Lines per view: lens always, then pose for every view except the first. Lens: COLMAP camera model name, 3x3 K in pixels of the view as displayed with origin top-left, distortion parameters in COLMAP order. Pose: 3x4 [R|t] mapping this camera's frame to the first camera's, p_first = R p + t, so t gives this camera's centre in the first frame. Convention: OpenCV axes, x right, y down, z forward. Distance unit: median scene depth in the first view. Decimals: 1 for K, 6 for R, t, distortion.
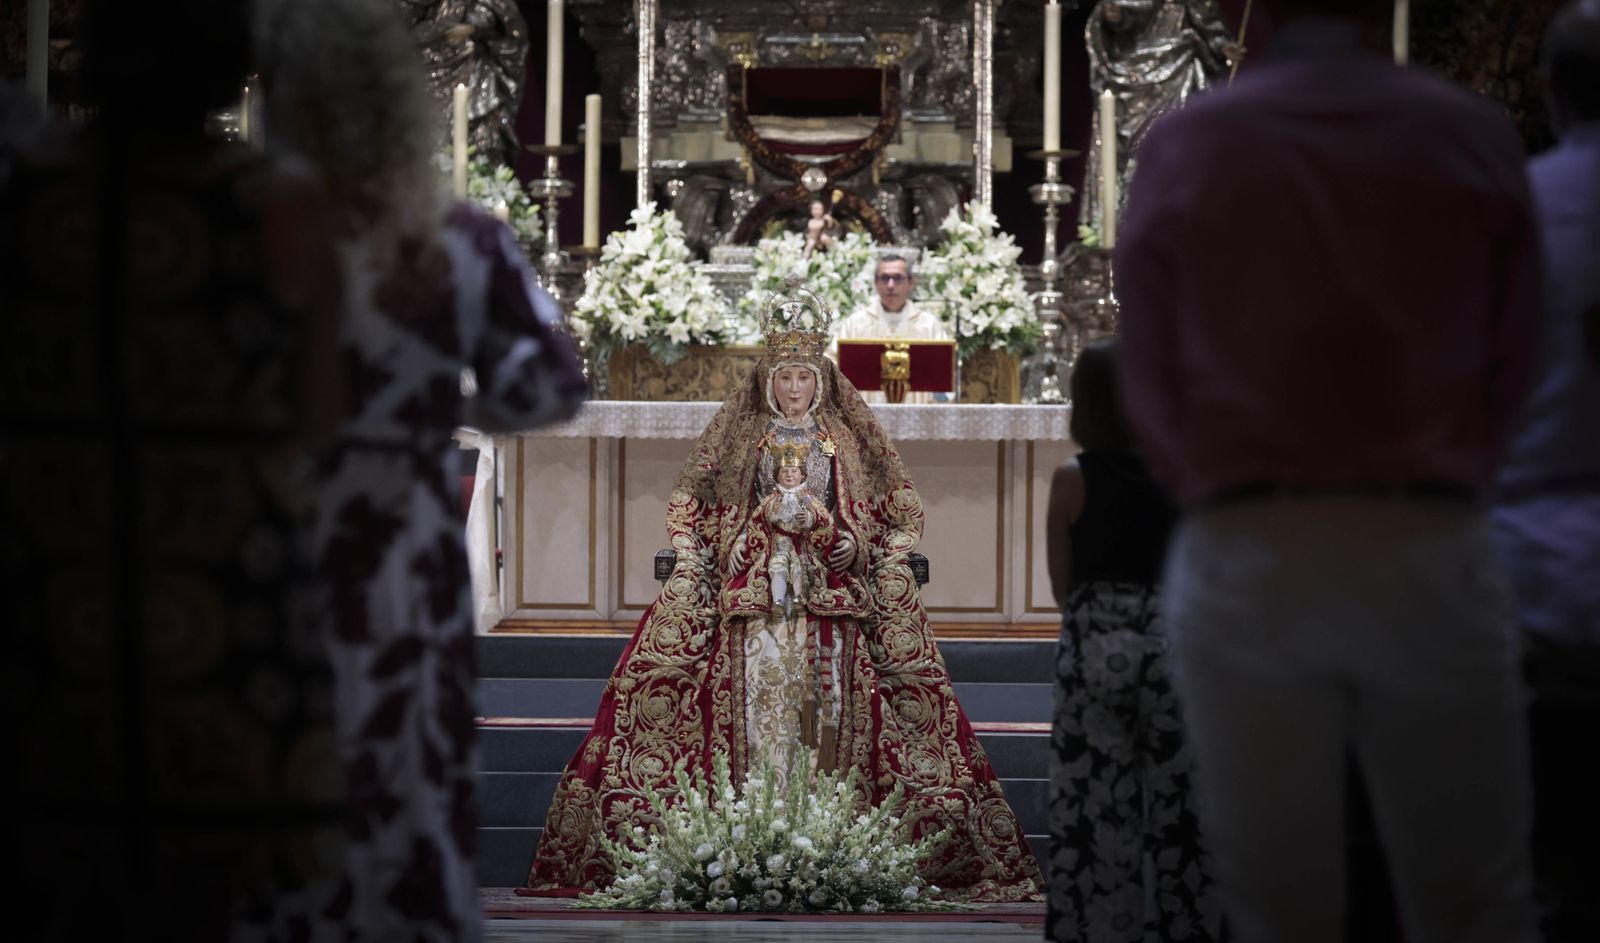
lens RADIAL K [[10338.1, 0, 800.0], [0, 10338.1, 471.5], [0, 0, 1]] dist [-0.313111, 7.653003]
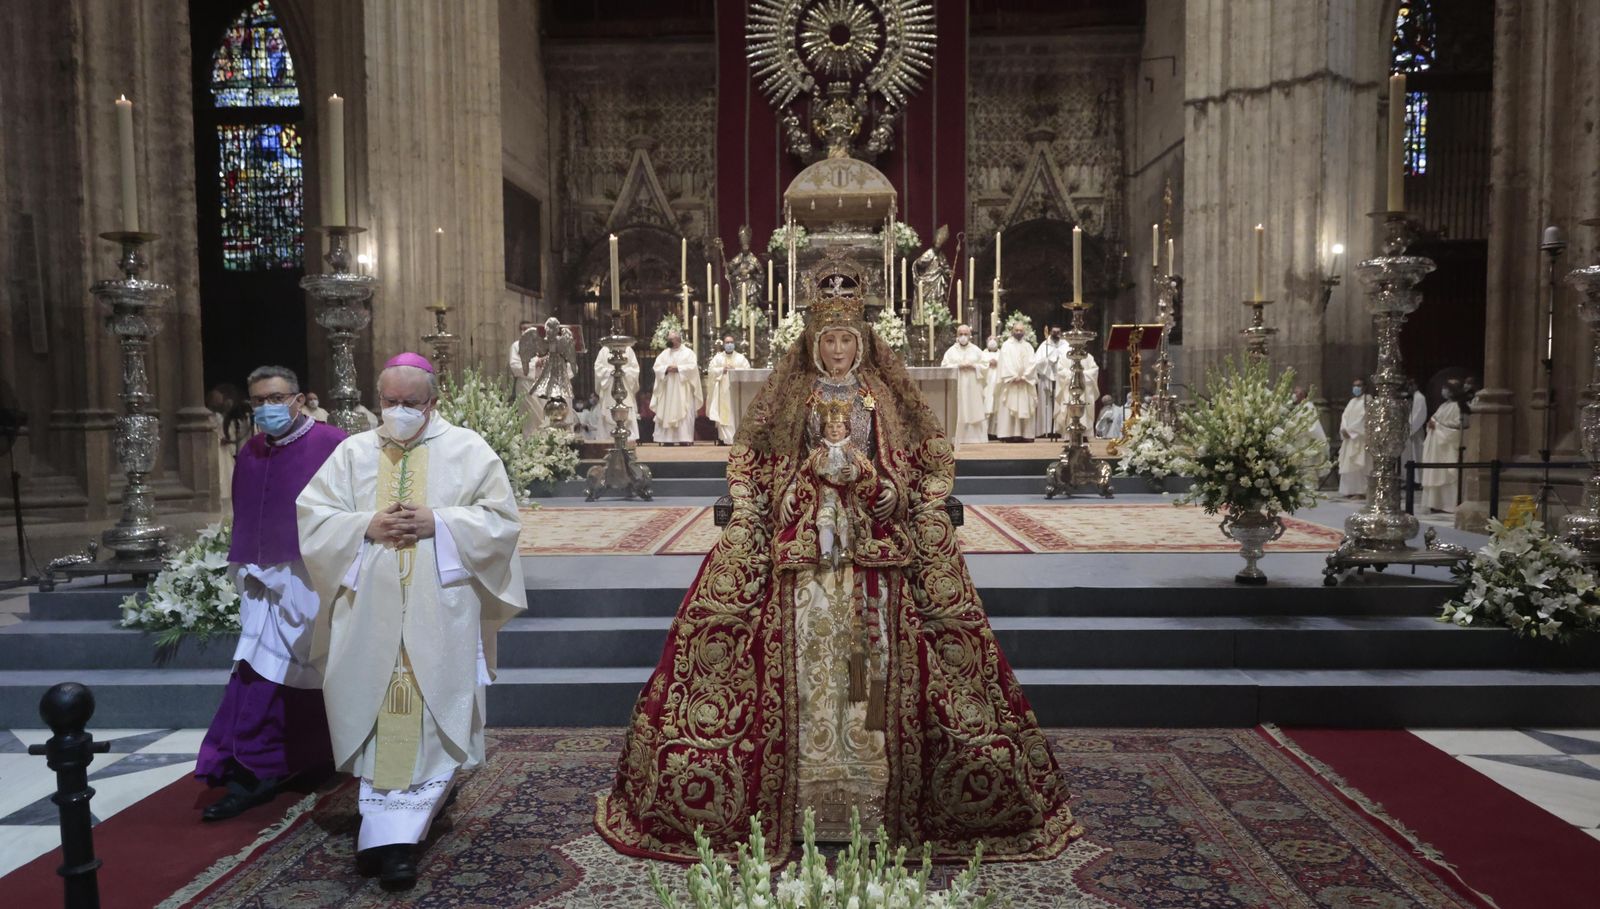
lens RADIAL K [[1176.4, 0, 804.6], [0, 1176.4, 484.0], [0, 0, 1]] dist [0.000948, 0.000060]
pose [[0.999464, -0.016115, -0.028511, -0.000763], [0.018594, 0.995864, 0.088933, -0.005035], [0.026960, -0.089416, 0.995629, 0.879635]]
